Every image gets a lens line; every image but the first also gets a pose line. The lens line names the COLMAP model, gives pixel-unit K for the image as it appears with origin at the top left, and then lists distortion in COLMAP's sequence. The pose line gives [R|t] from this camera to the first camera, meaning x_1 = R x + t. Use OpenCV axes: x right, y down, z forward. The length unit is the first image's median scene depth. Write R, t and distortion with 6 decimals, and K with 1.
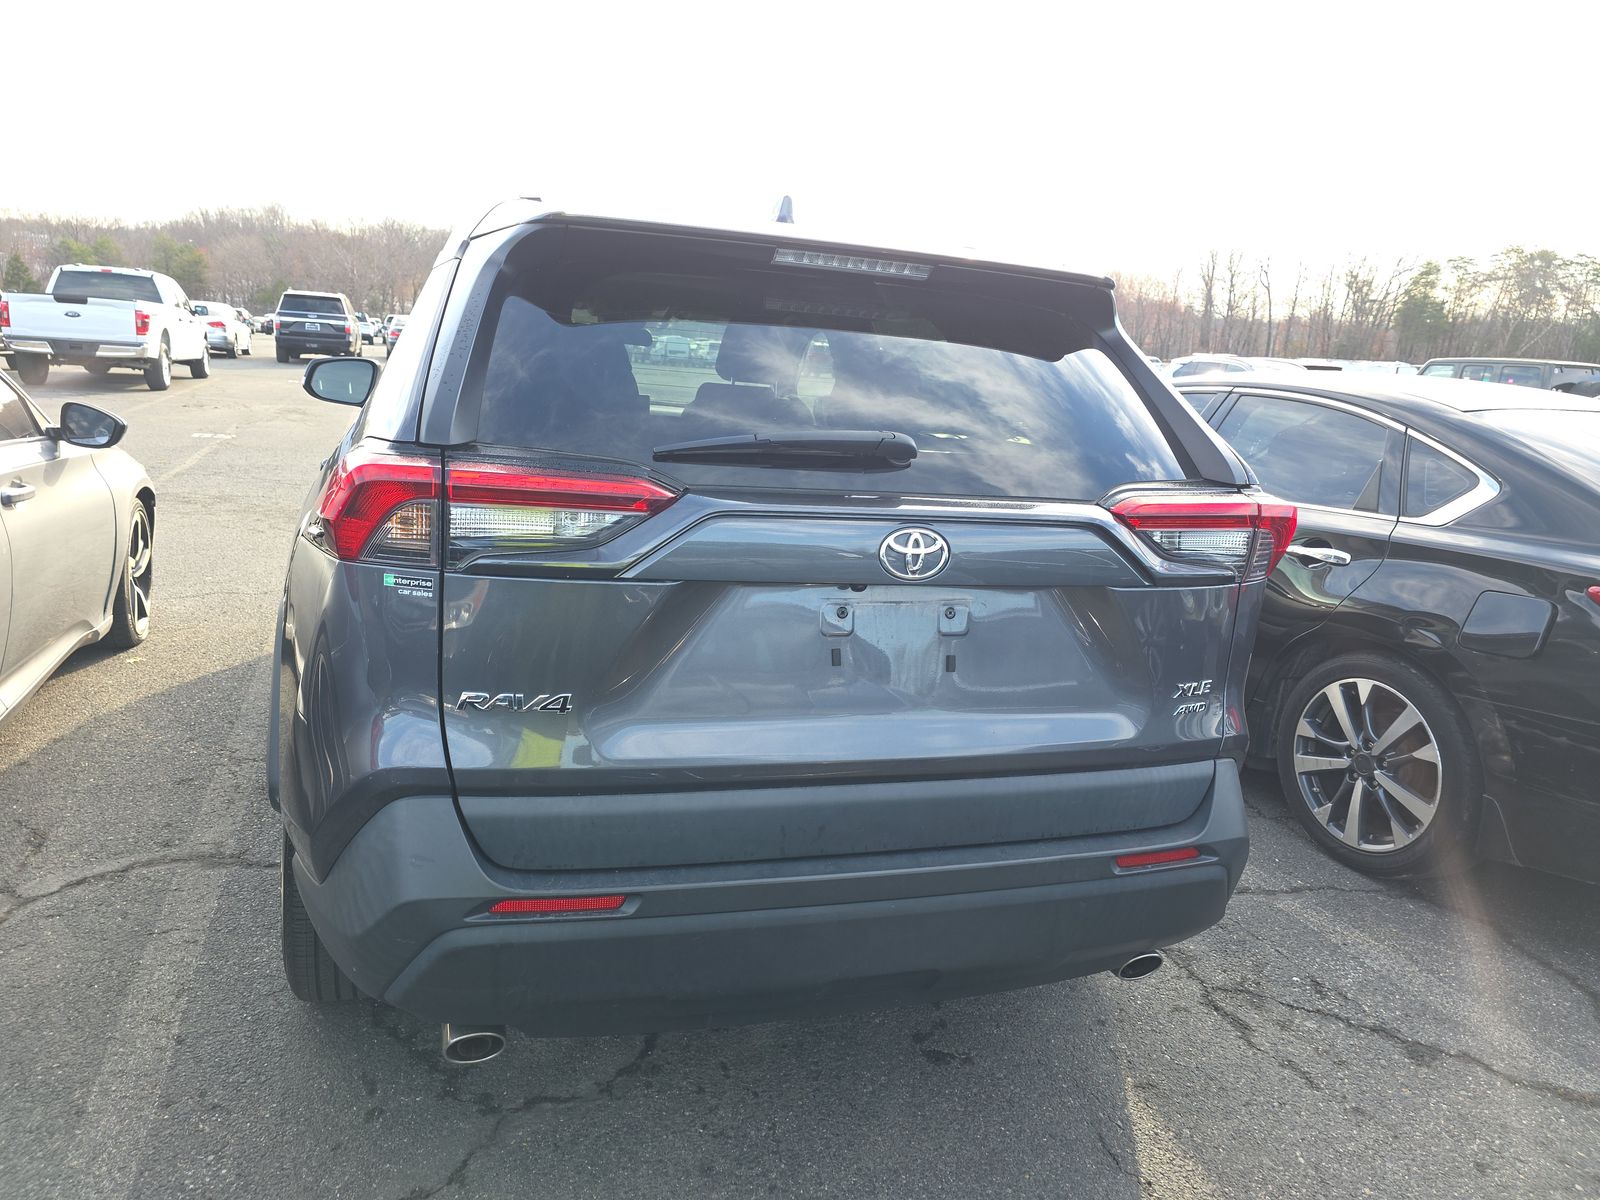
lens RADIAL K [[1126.3, 0, 806.5], [0, 1126.3, 587.0], [0, 0, 1]] dist [0.038502, -0.047484]
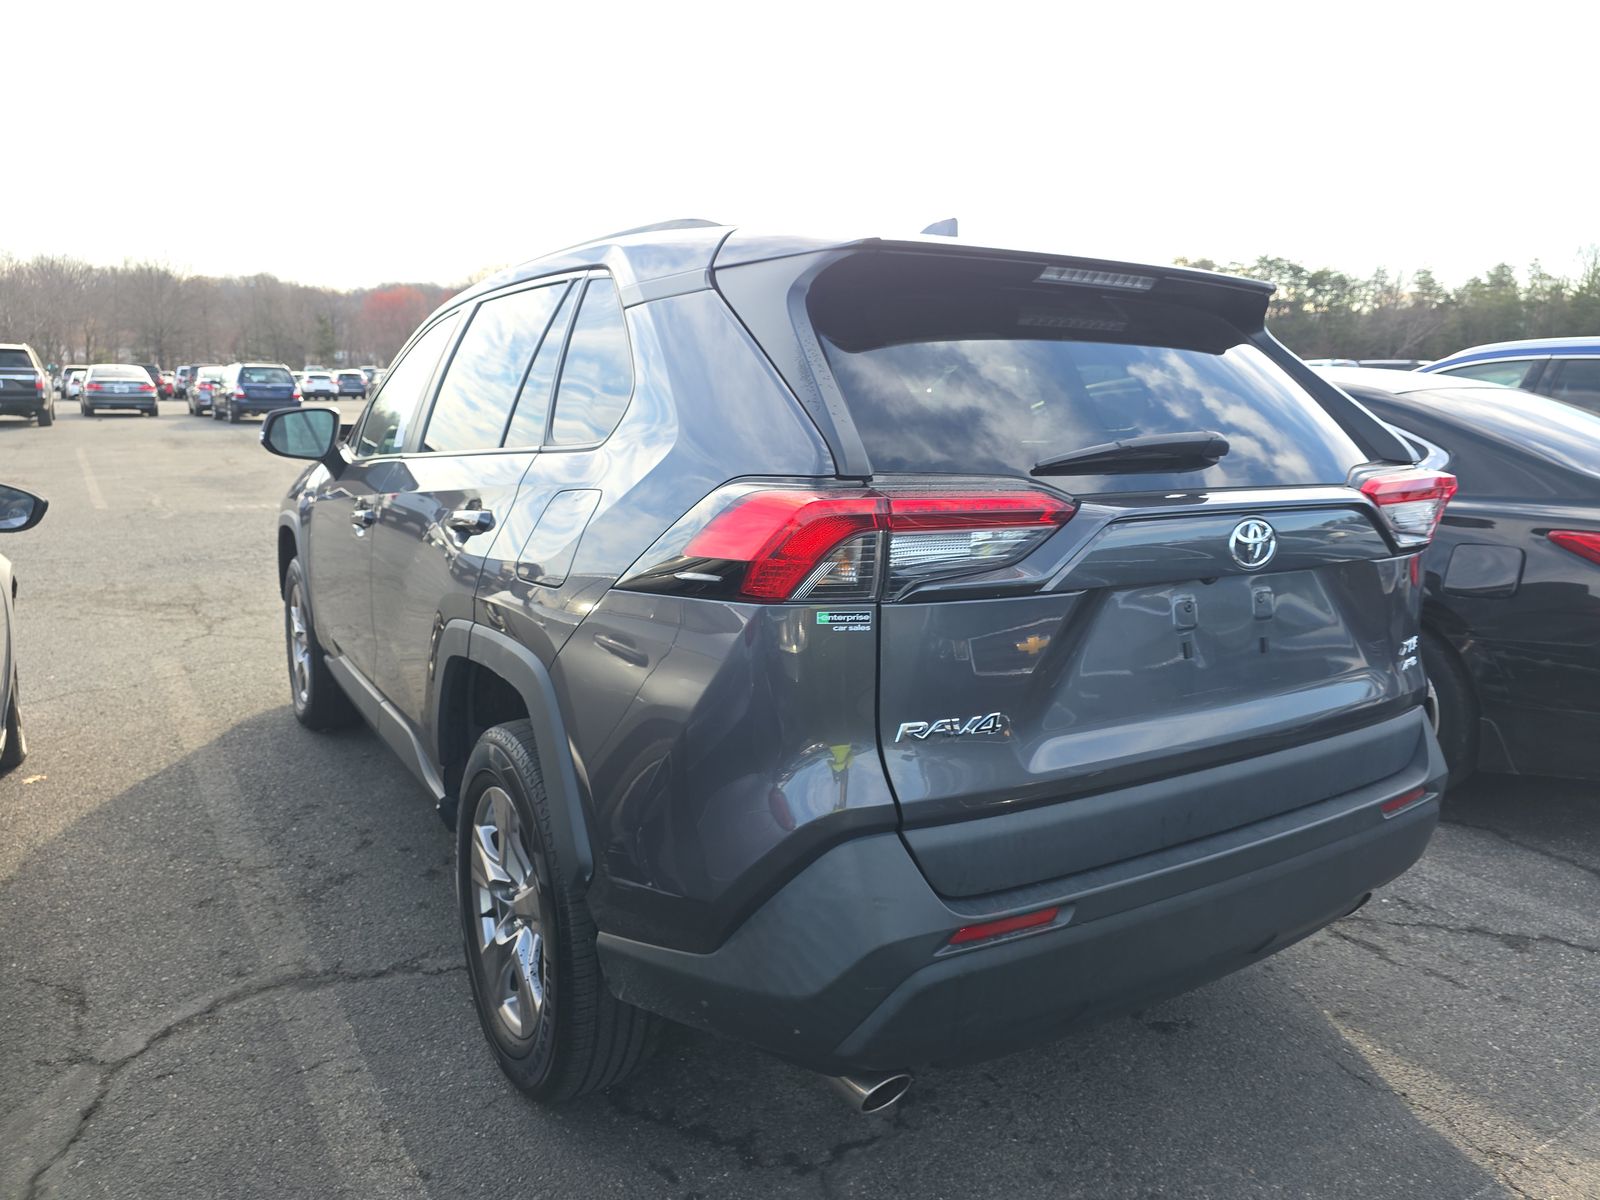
lens RADIAL K [[1126.3, 0, 853.6], [0, 1126.3, 587.6], [0, 0, 1]] dist [0.038502, -0.047484]
pose [[0.961827, -0.101808, 0.254017, -0.441844], [0.106472, 0.994305, -0.004643, -0.018783], [-0.252098, 0.031512, 0.967188, 0.047495]]
